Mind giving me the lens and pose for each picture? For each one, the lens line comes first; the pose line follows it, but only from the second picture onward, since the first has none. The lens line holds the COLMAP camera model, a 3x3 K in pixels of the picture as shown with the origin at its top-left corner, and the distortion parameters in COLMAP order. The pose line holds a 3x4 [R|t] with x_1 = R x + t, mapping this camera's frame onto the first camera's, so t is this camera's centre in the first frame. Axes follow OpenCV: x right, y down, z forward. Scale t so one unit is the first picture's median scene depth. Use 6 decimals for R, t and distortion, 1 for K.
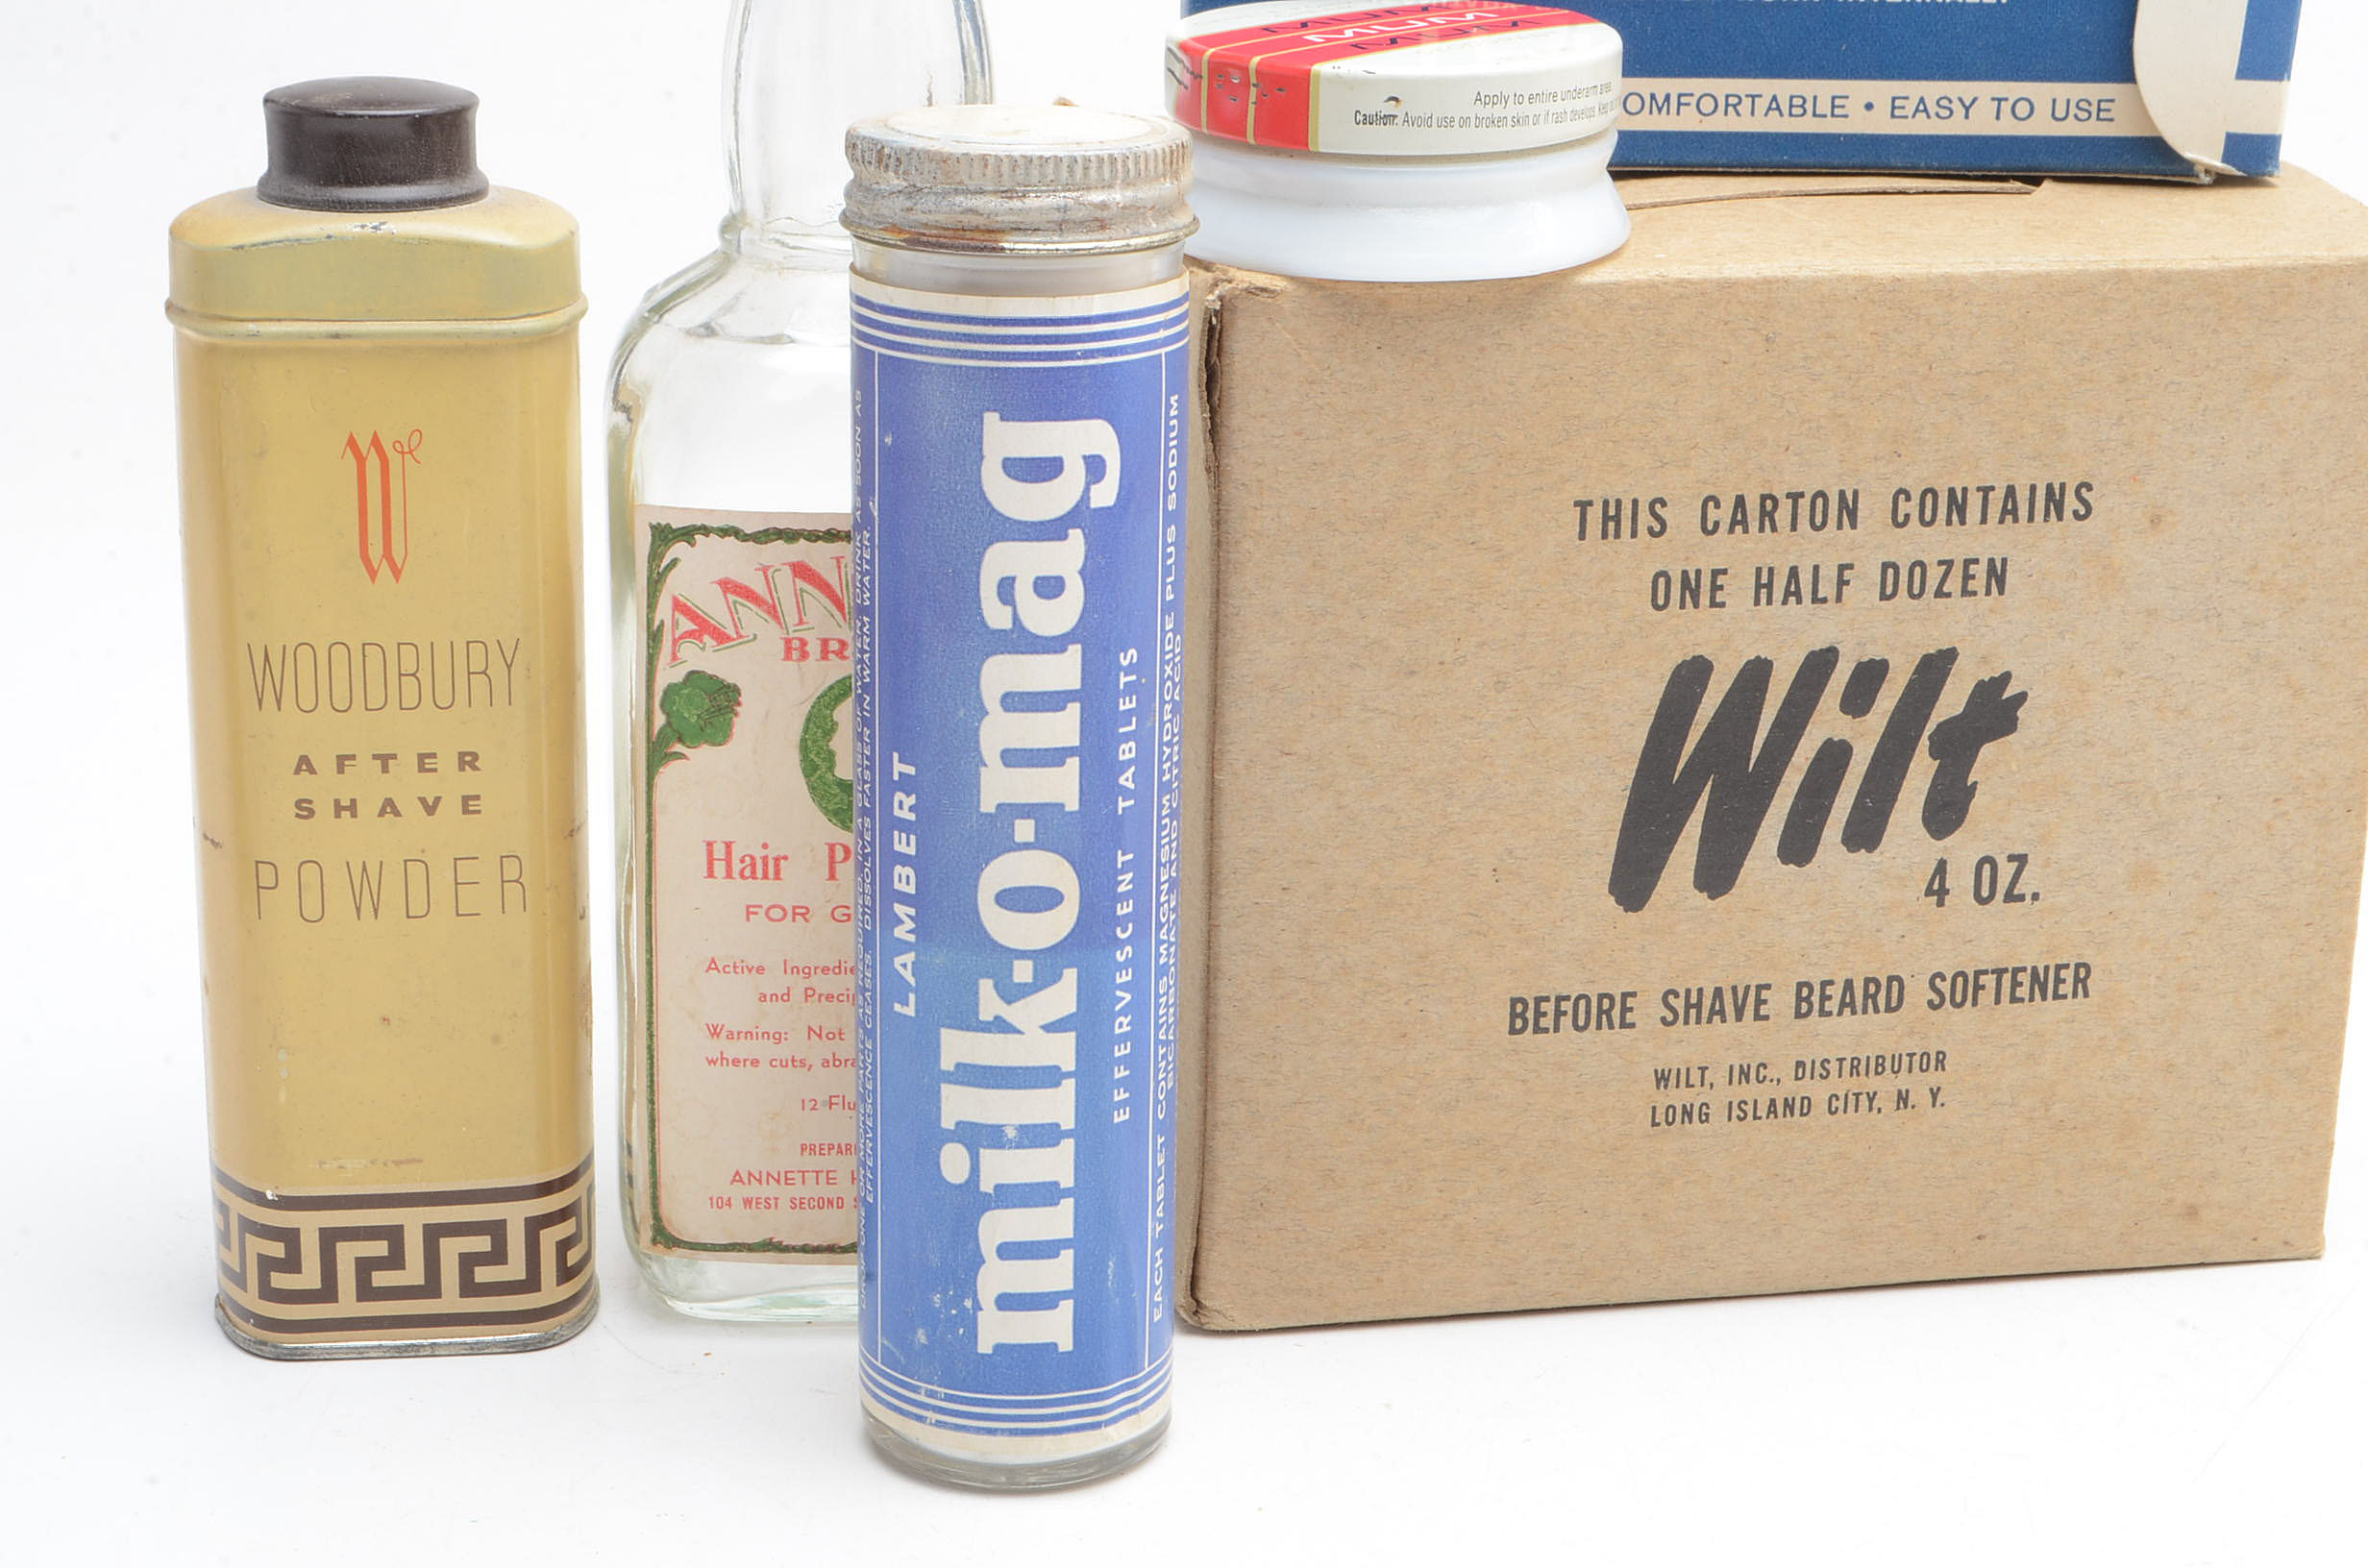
lens RADIAL K [[4391.7, 0, 1184.0], [0, 4391.7, 784.0], [0, 0, 1]] dist [-0.006938, 0.137576]
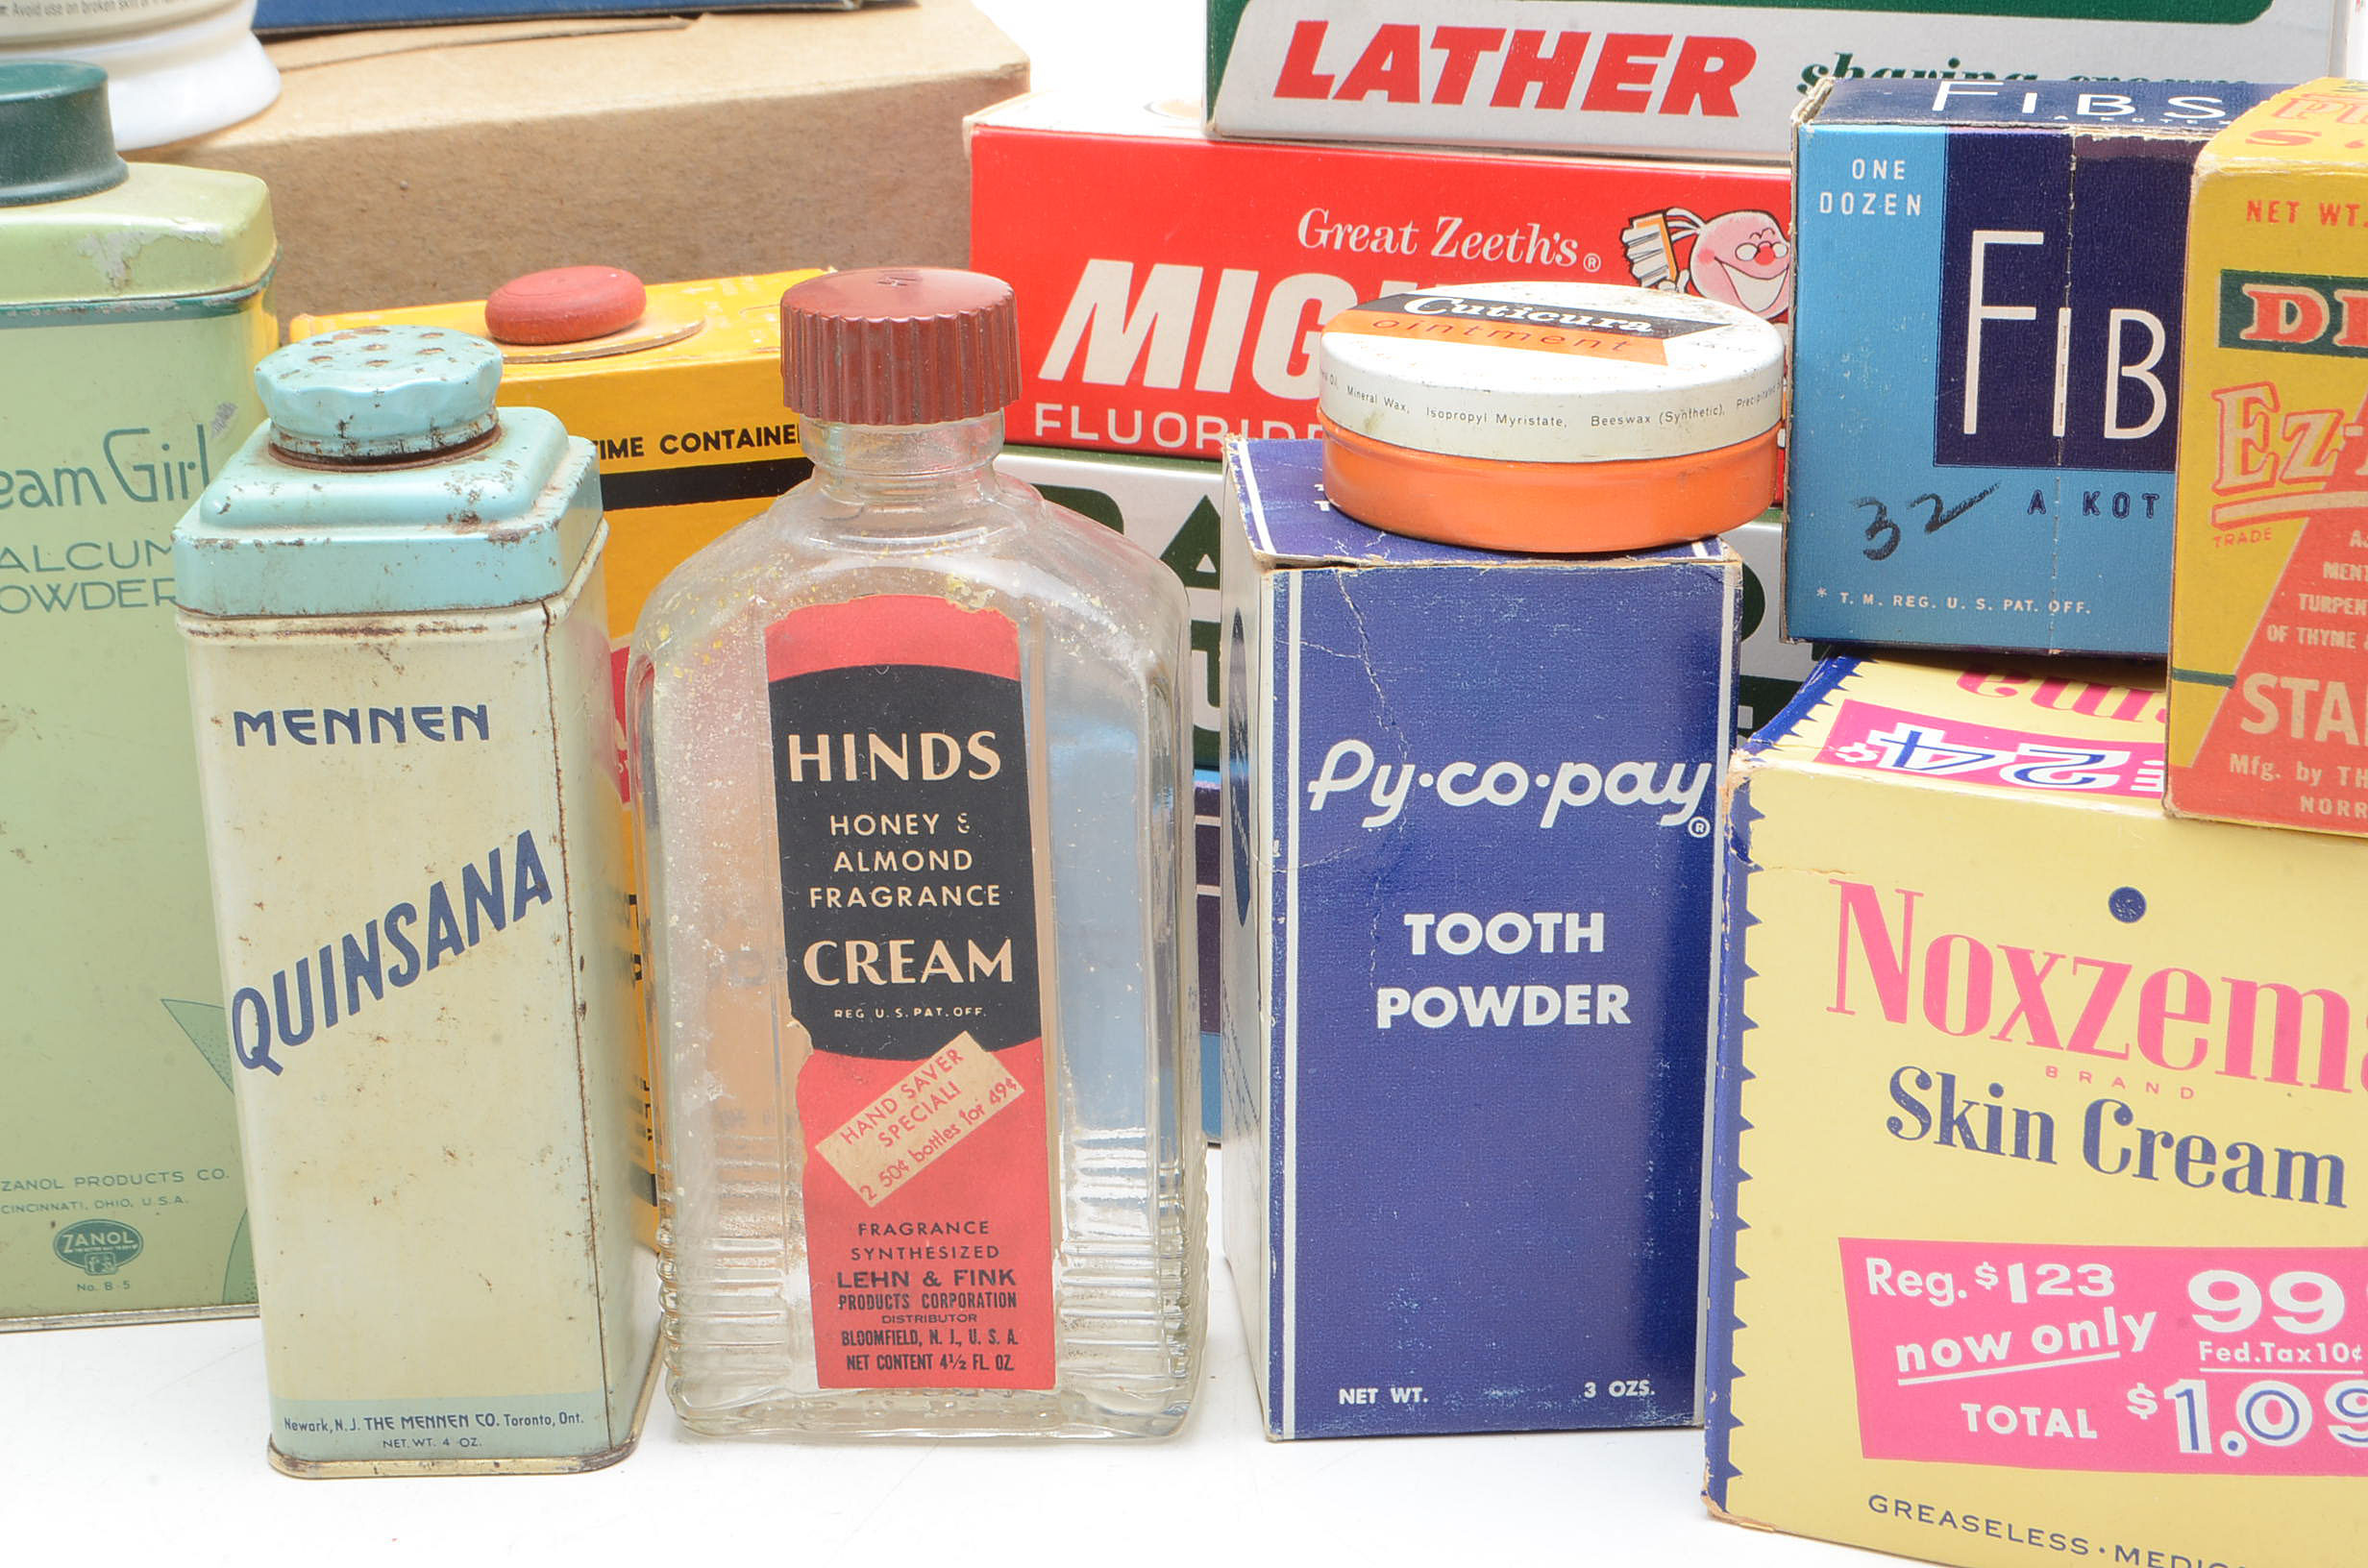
lens RADIAL K [[4676.1, 0, 1183.3], [0, 4676.1, 826.4], [0, 0, 1]] dist [0.015132, -0.038274]
pose [[0.992868, -0.078758, 0.089505, 0.209865], [0.073829, 0.995634, 0.057109, 0.004900], [-0.093612, -0.050094, 0.994348, -0.182137]]
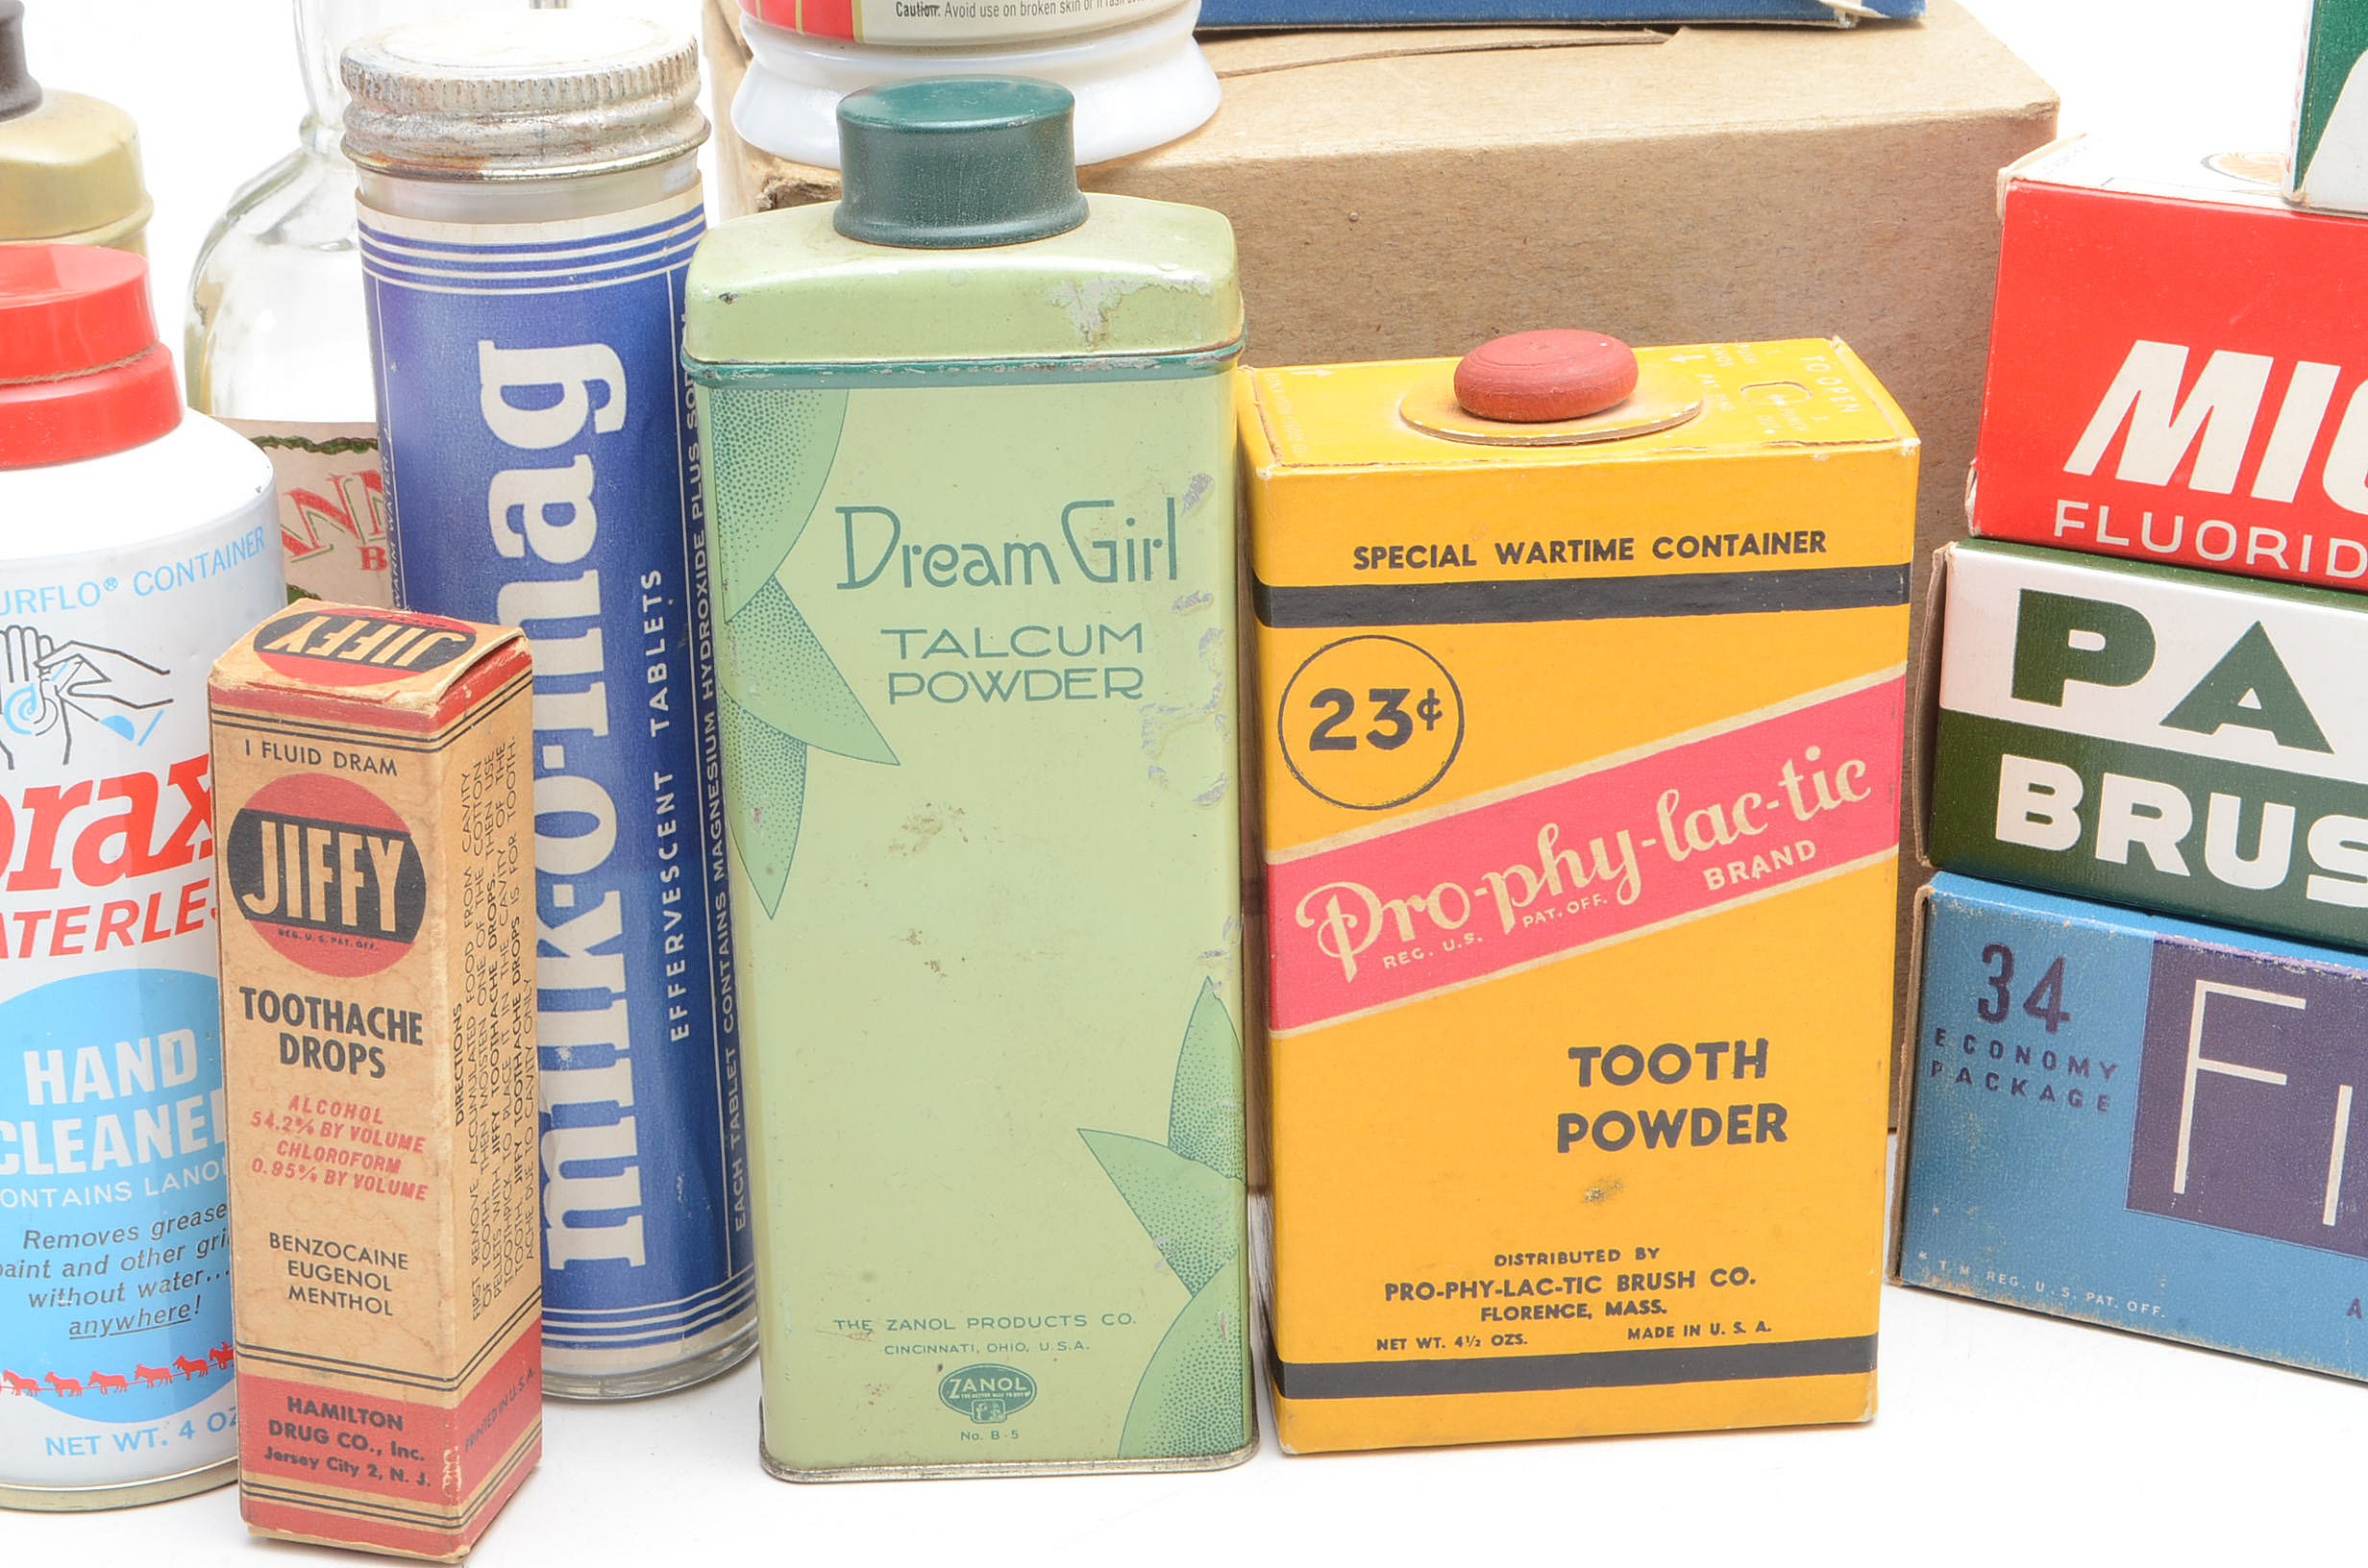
lens RADIAL K [[4391.7, 0, 1184.0], [0, 4391.7, 784.0], [0, 0, 1]] dist [-0.006938, 0.137576]
pose [[0.998503, -0.017571, -0.051794, 0.144749], [0.021476, 0.996890, 0.075822, -0.051028], [0.050301, -0.076821, 0.995775, 0.019559]]
